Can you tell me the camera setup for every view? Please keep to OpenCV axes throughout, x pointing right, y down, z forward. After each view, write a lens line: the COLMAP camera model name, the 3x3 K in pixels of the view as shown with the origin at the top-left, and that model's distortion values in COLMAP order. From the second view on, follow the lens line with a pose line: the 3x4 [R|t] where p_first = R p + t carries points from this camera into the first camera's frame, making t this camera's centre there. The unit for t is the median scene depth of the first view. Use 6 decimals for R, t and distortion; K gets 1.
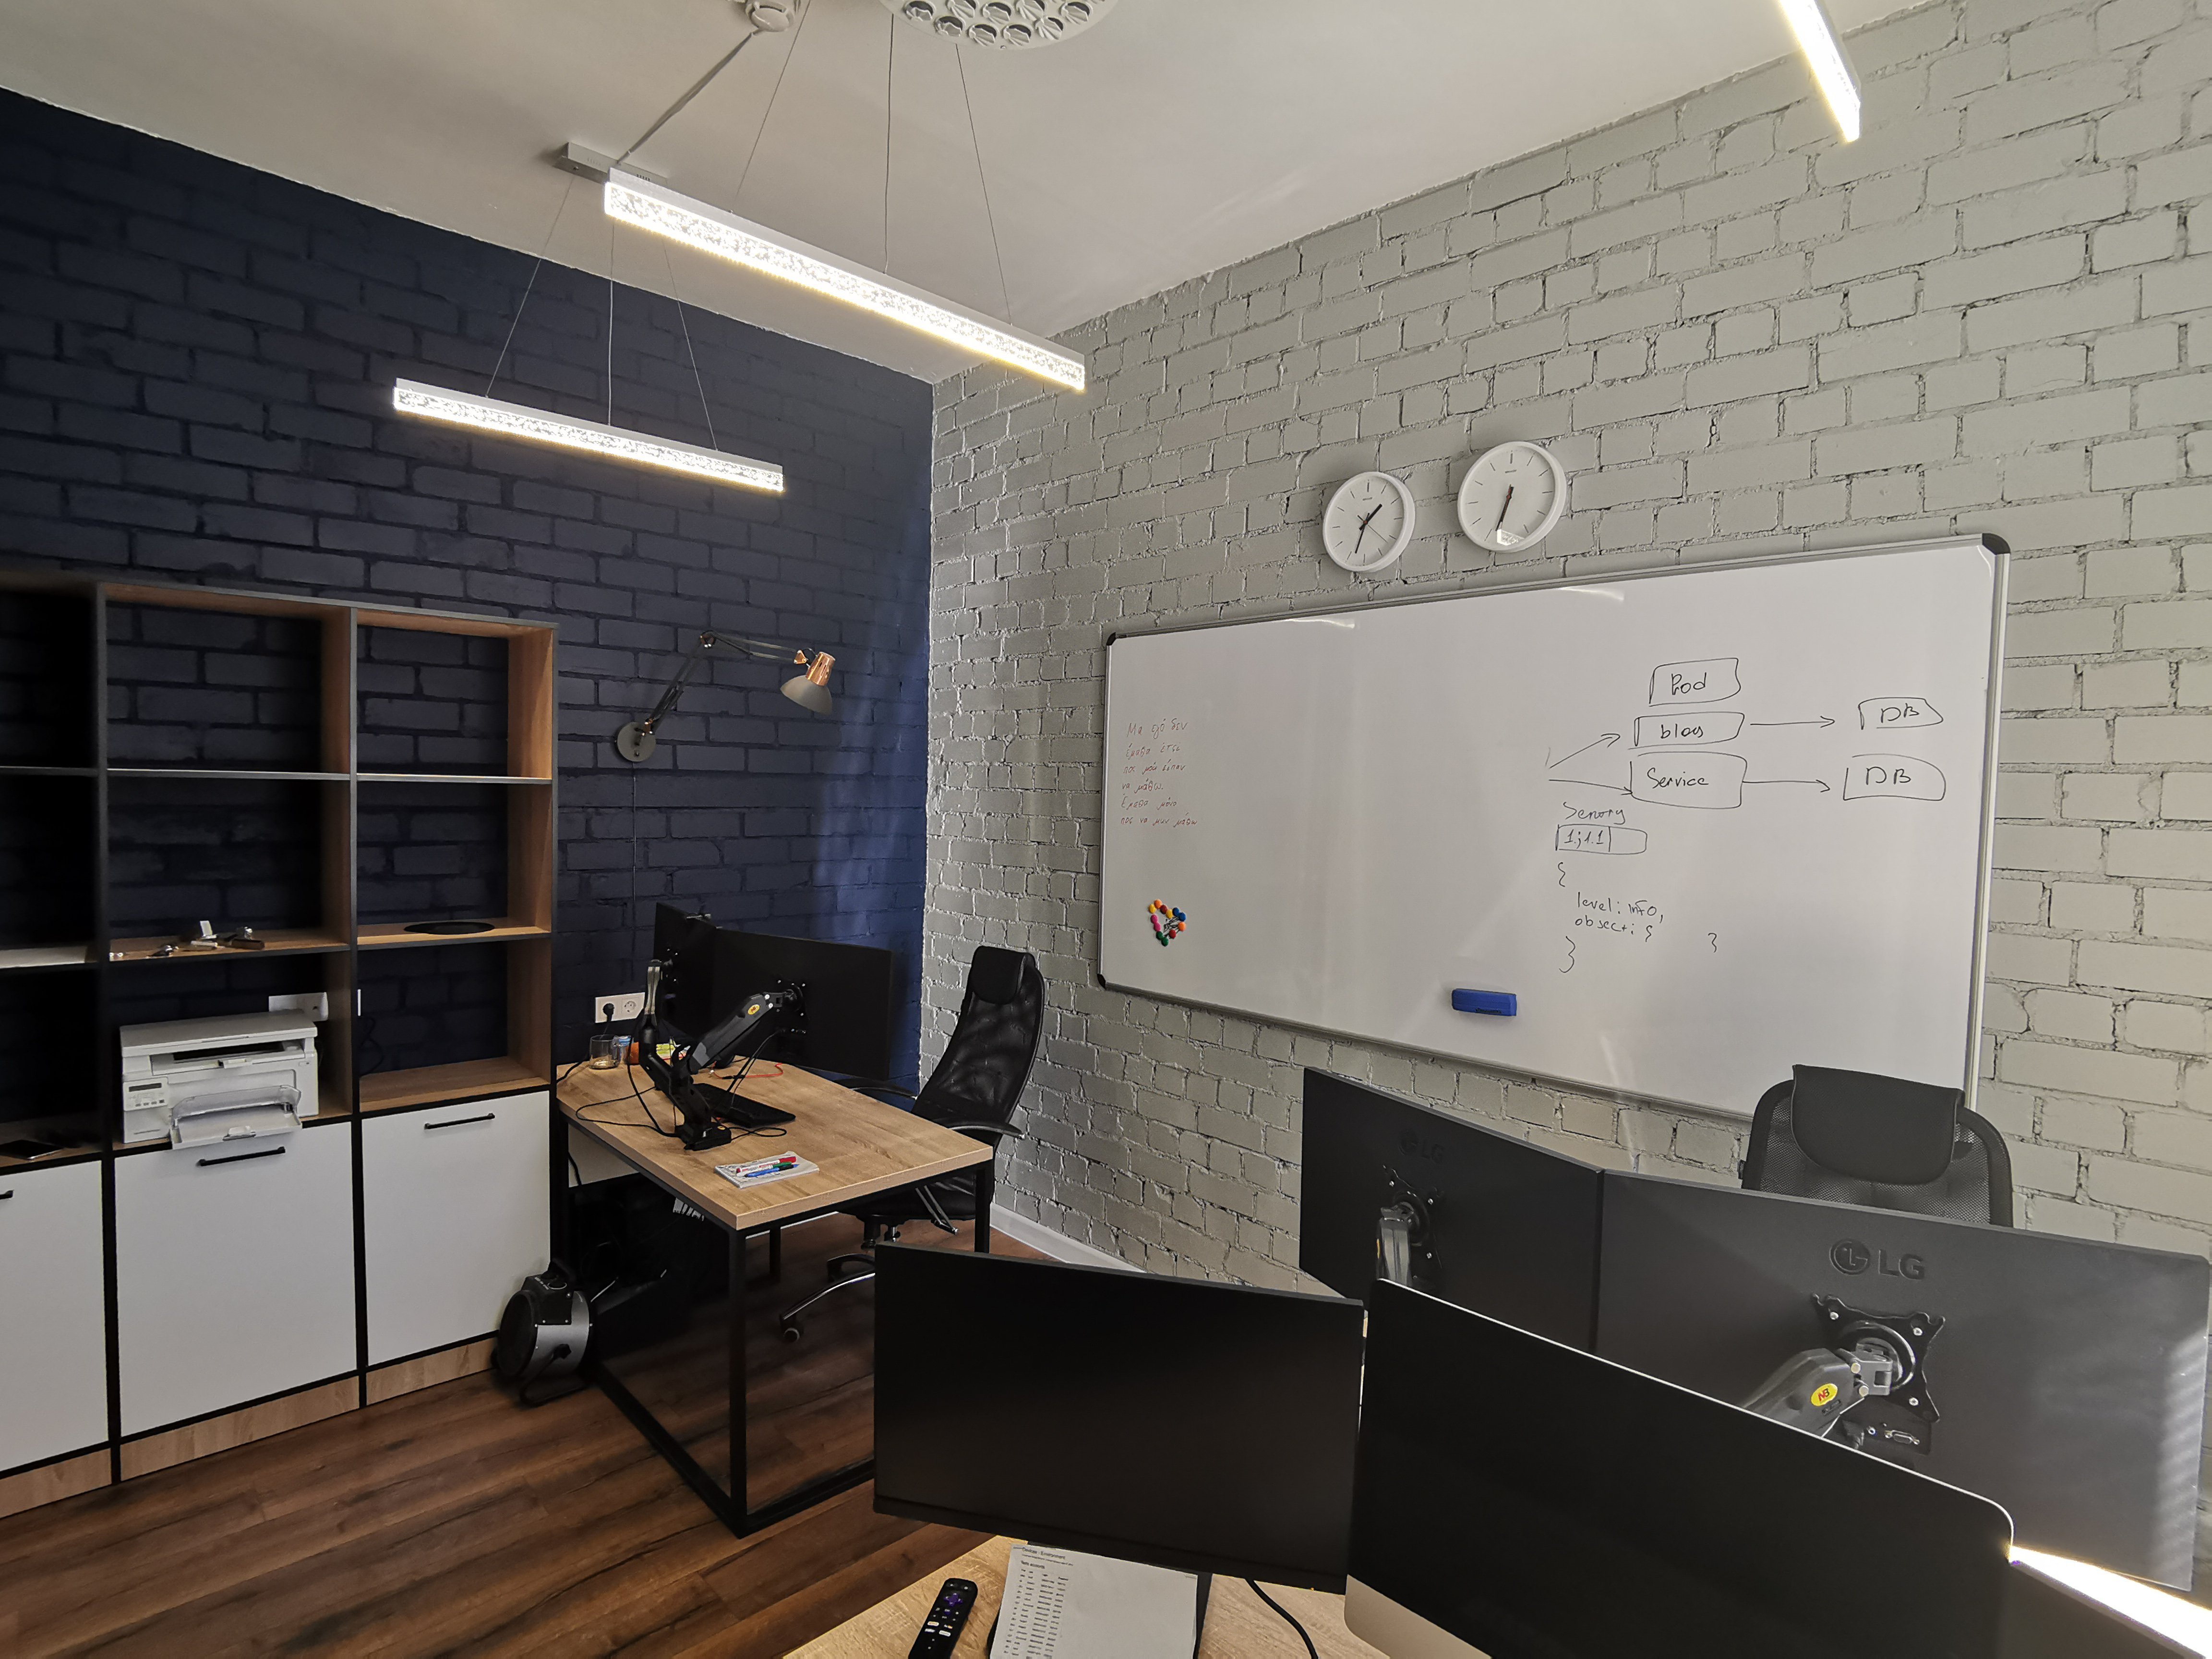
lens RADIAL K [[1110.4, 0, 1129.8], [0, 1110.4, 820.2], [0, 0, 1]] dist [-0.026019, -0.002649]
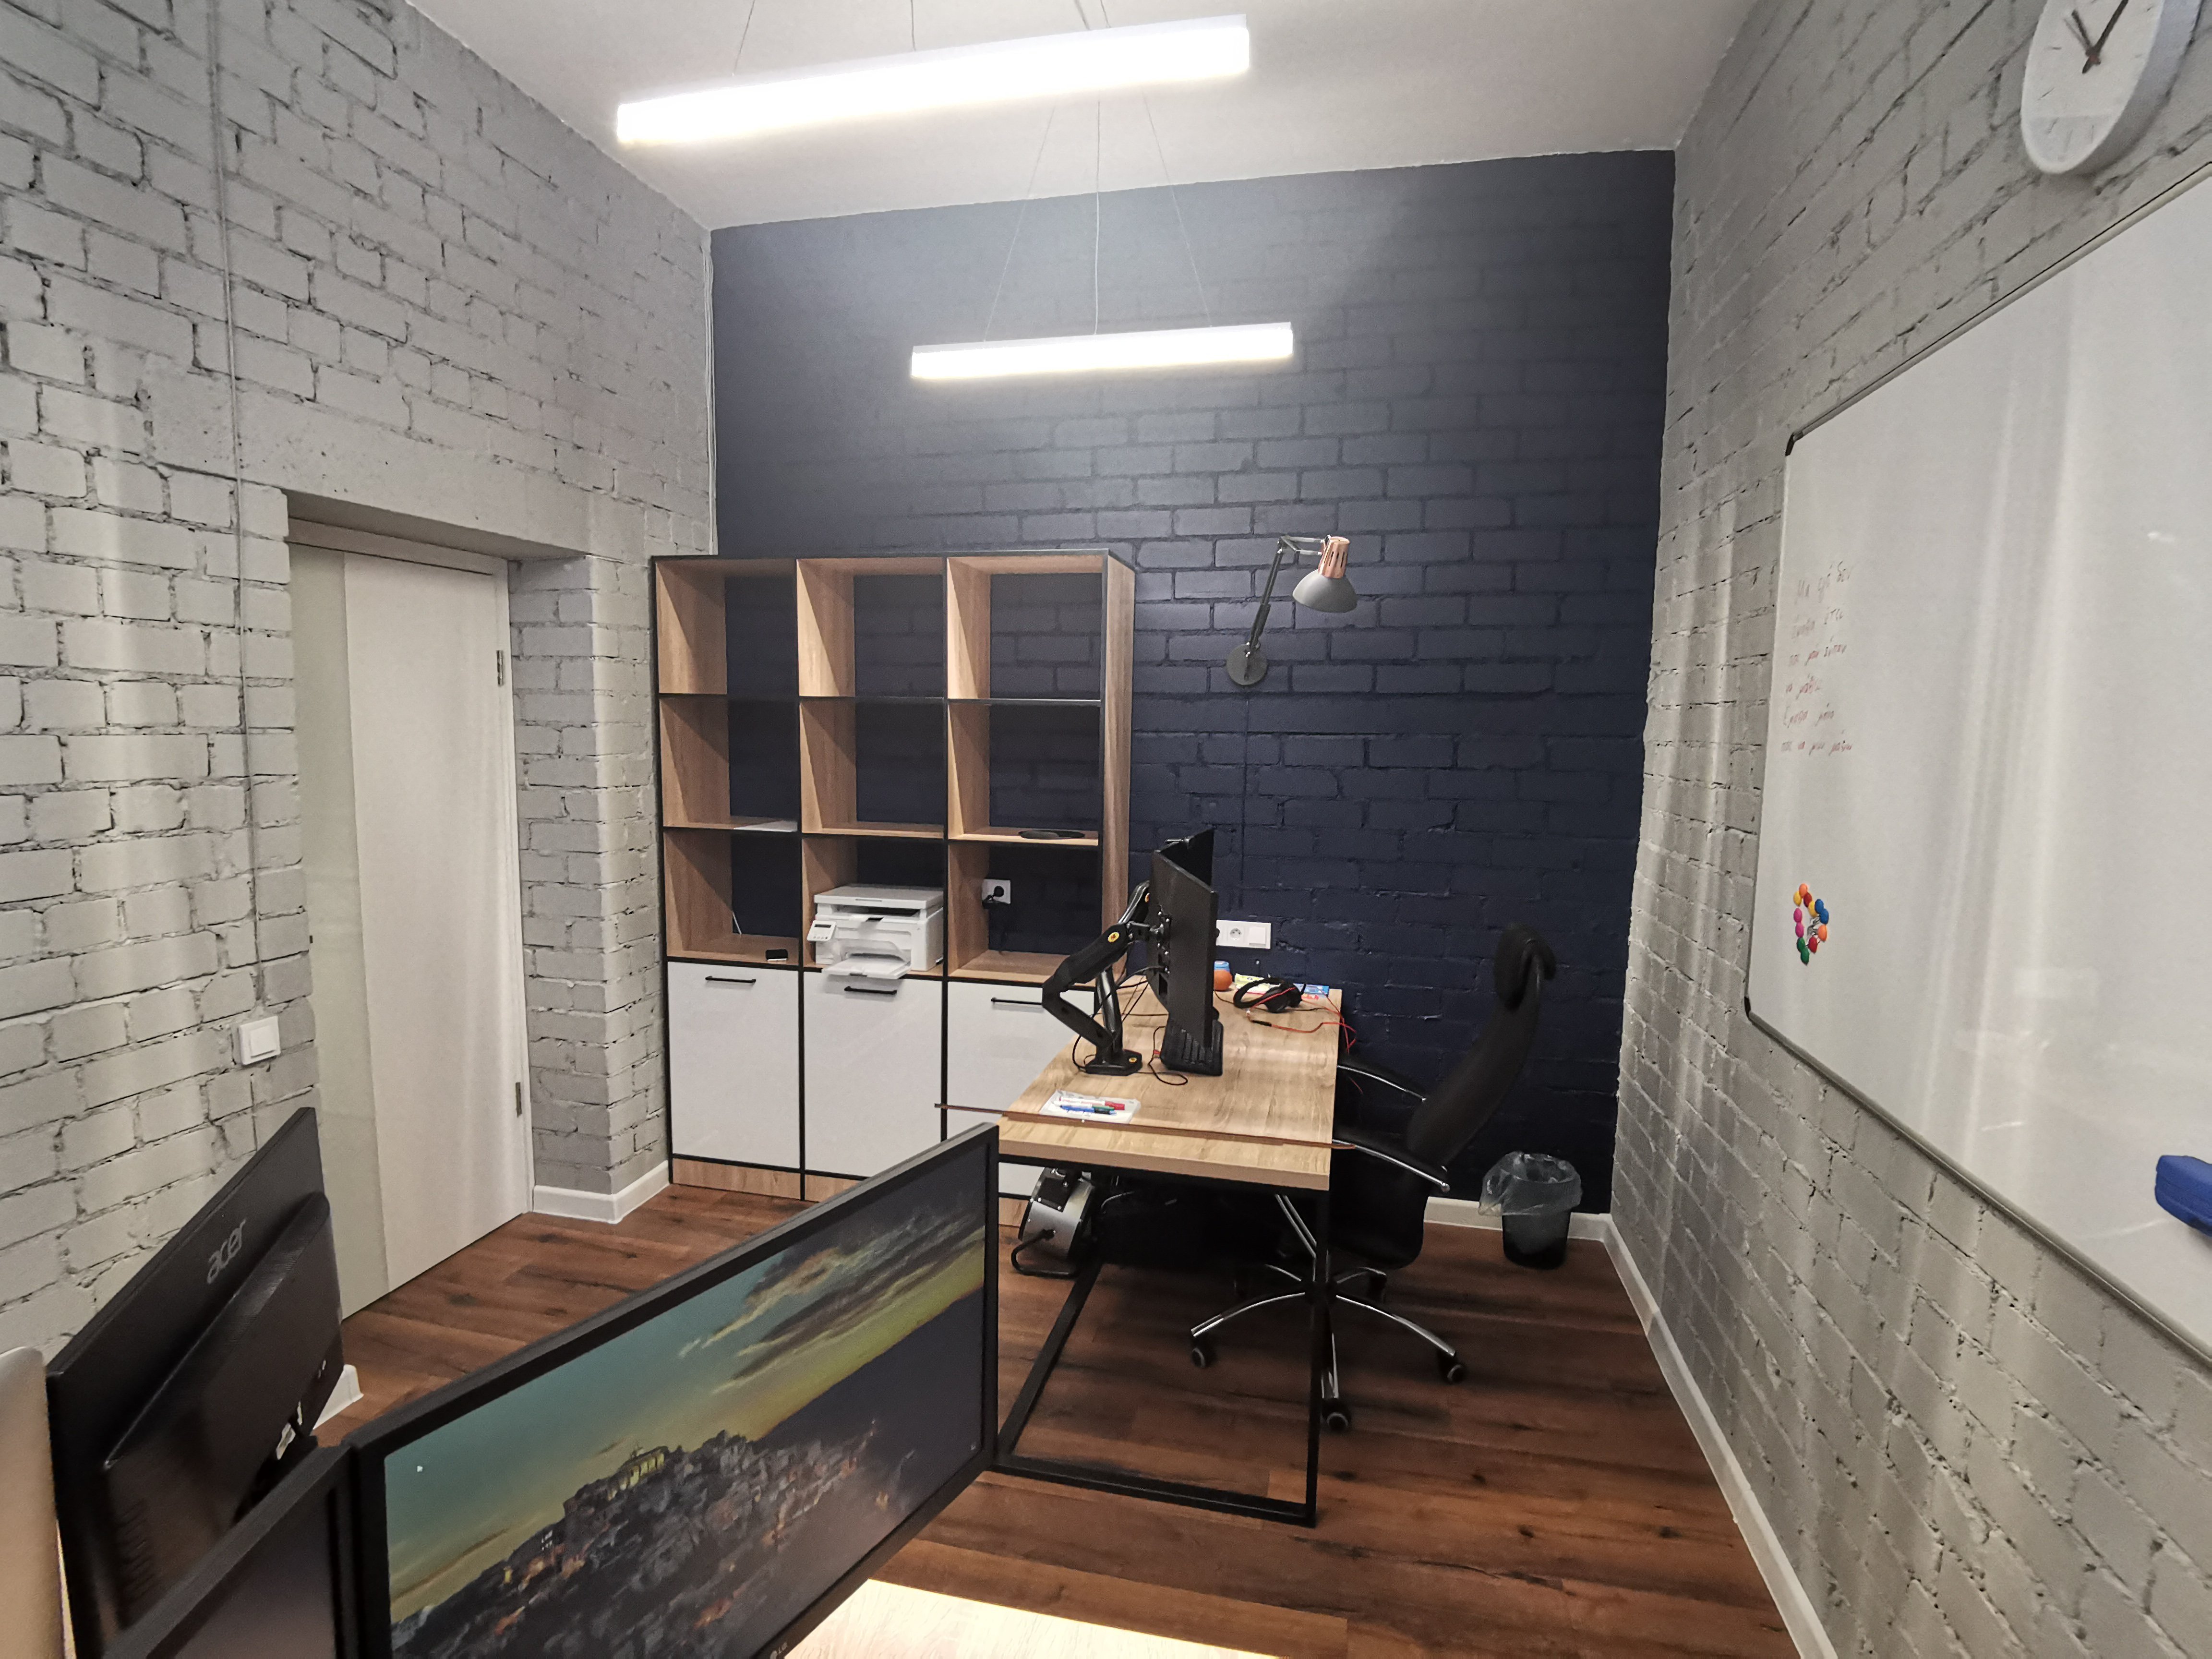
lens RADIAL K [[1110.4, 0, 1105.3], [0, 1110.4, 835.8], [0, 0, 1]] dist [-0.026019, -0.002649]
pose [[0.513929, 0.068839, -0.855066, 0.355767], [-0.026482, 0.997573, 0.064395, 0.021703], [0.857424, -0.010451, 0.514505, 0.425007]]
